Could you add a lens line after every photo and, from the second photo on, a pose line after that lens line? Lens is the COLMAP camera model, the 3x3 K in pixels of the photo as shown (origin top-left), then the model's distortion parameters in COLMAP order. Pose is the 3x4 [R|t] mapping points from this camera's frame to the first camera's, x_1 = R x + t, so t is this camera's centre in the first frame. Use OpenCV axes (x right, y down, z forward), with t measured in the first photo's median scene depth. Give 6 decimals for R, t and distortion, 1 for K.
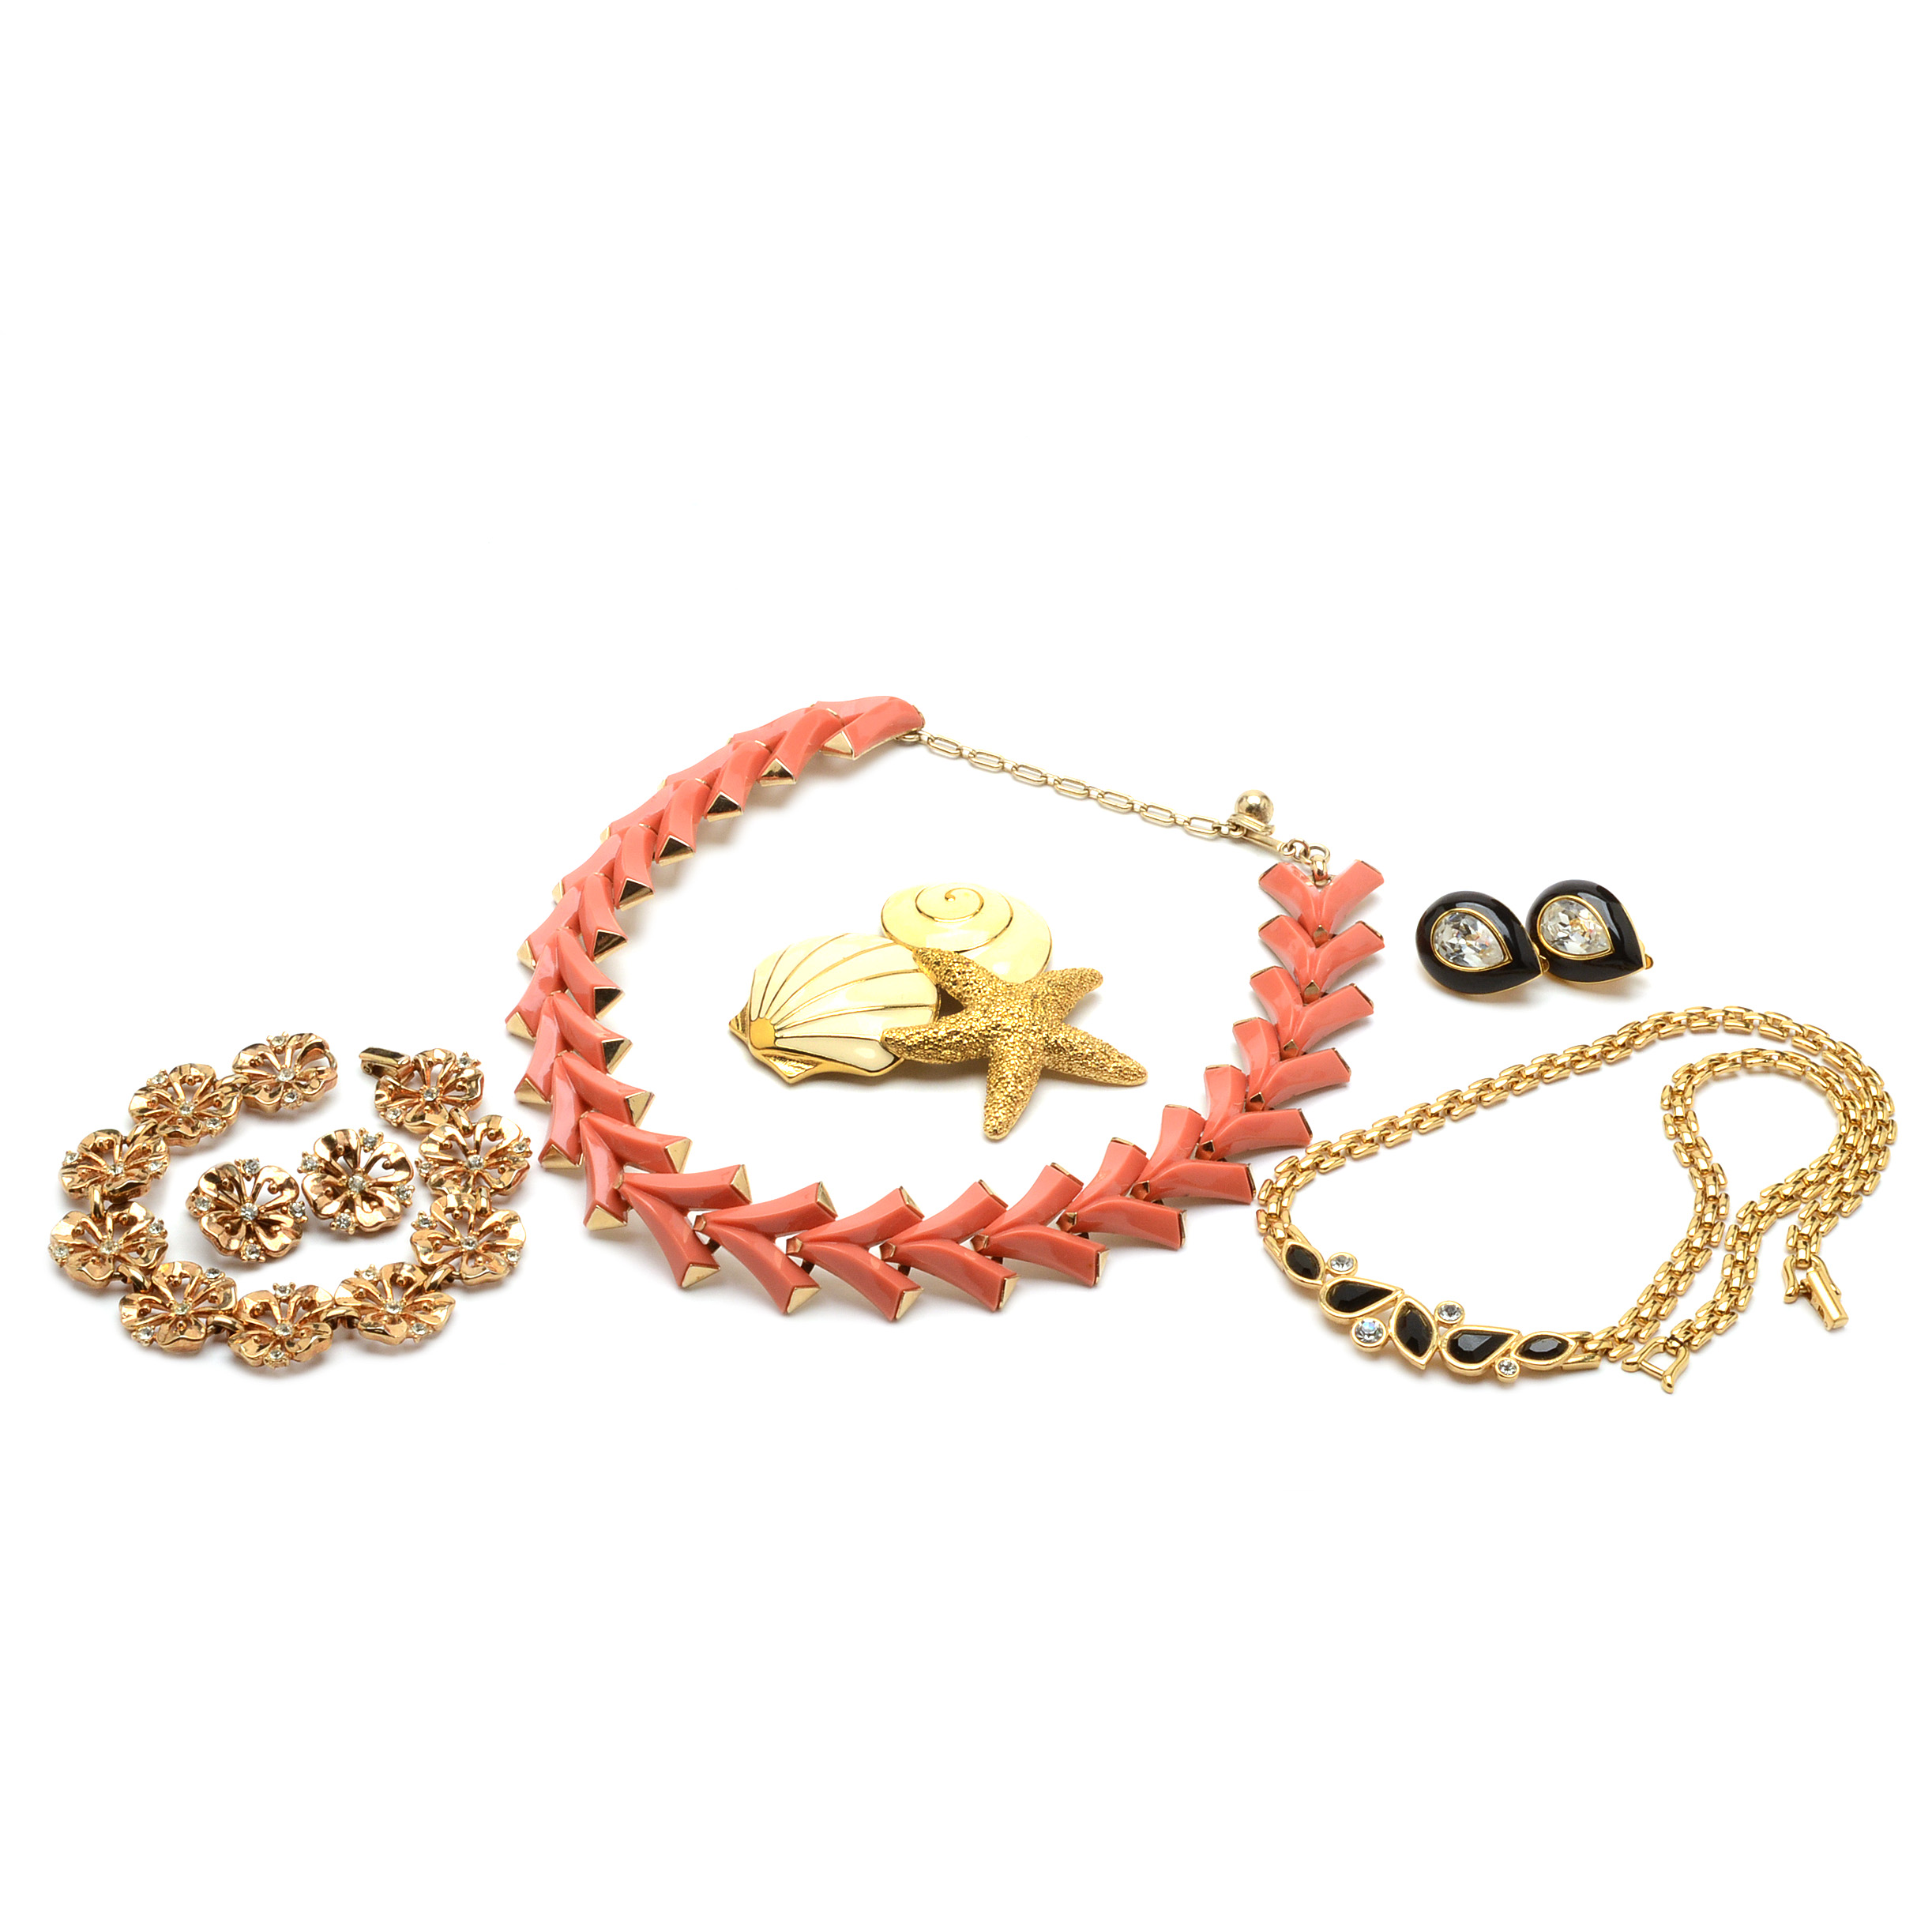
lens RADIAL K [[6788.2, 0, 966.0], [0, 6788.2, 966.4], [0, 0, 1]] dist [0.237734, 0.000000]
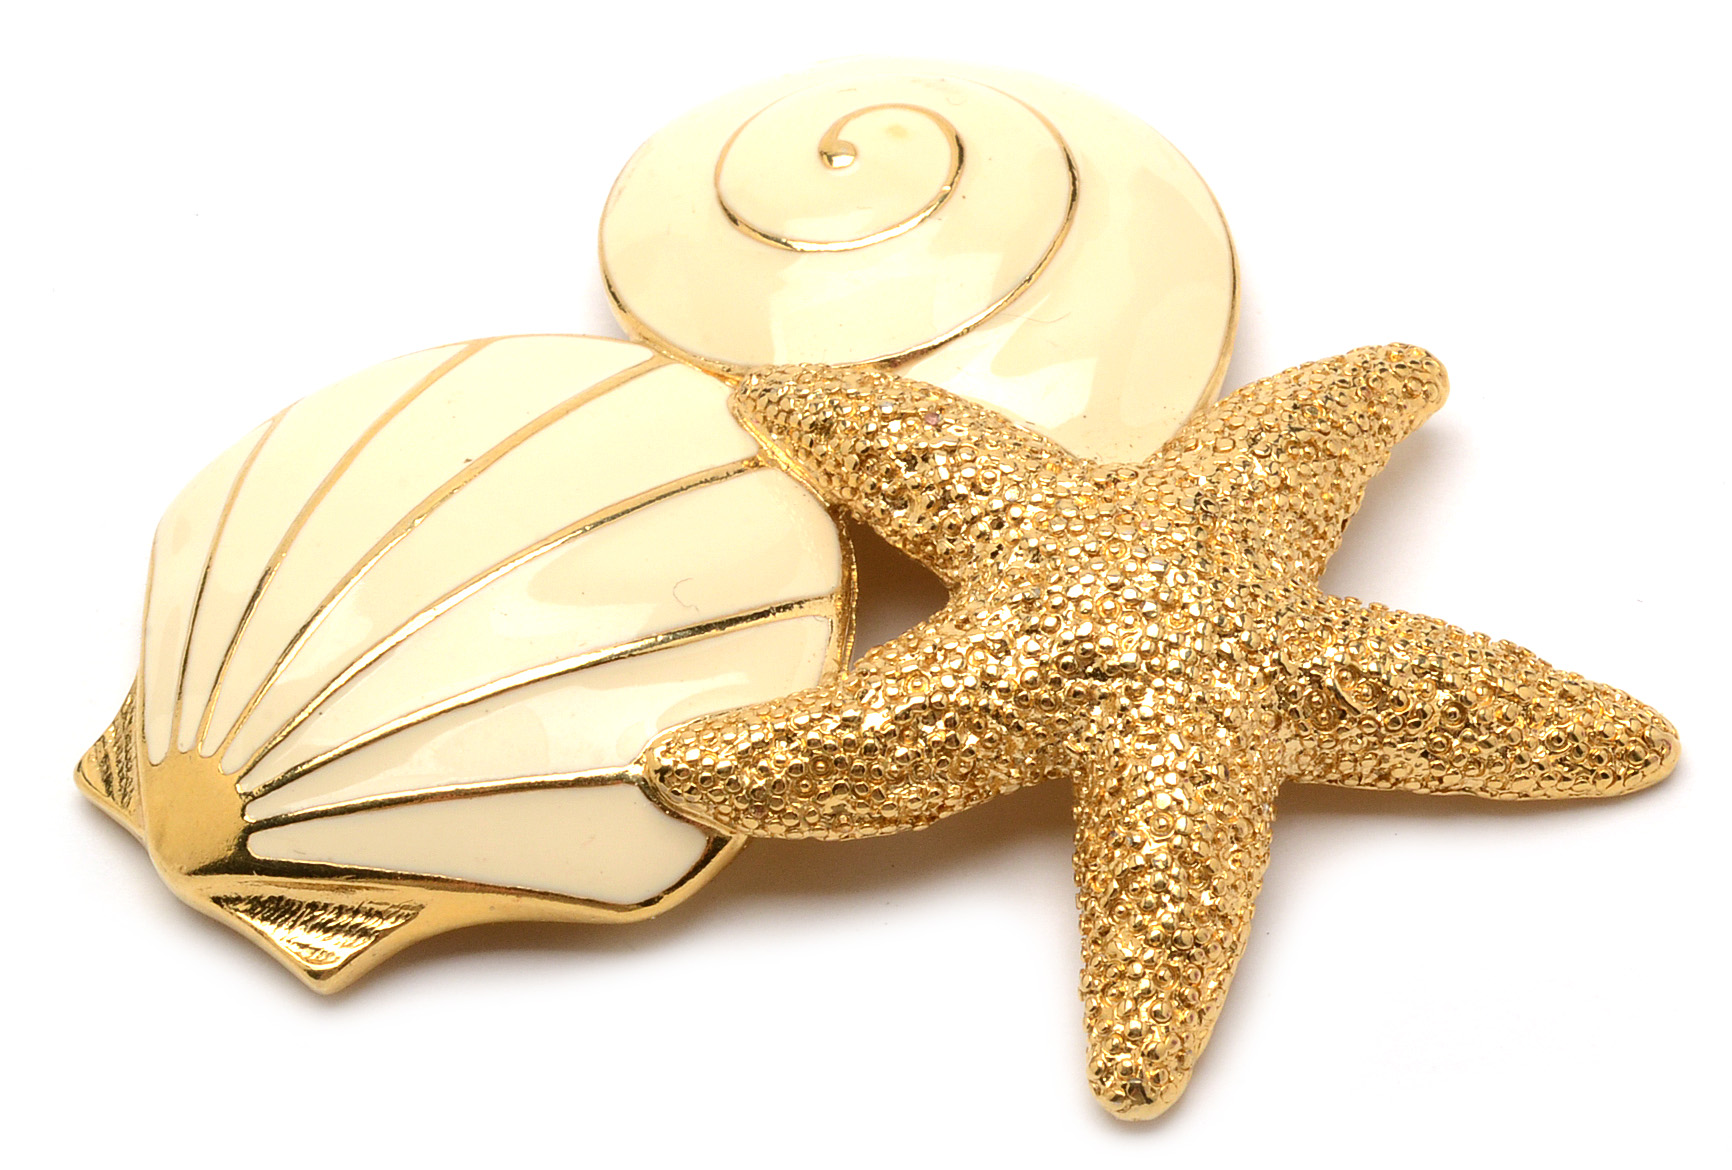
lens RADIAL K [[4684.3, 0, 867.5], [0, 4684.3, 584.0], [0, 0, 1]] dist [-0.053382, 0.000000]
pose [[0.988431, -0.140401, -0.057373, 0.007043], [0.149031, 0.969330, 0.195422, -0.029846], [0.028176, -0.201712, 0.979040, 0.824945]]
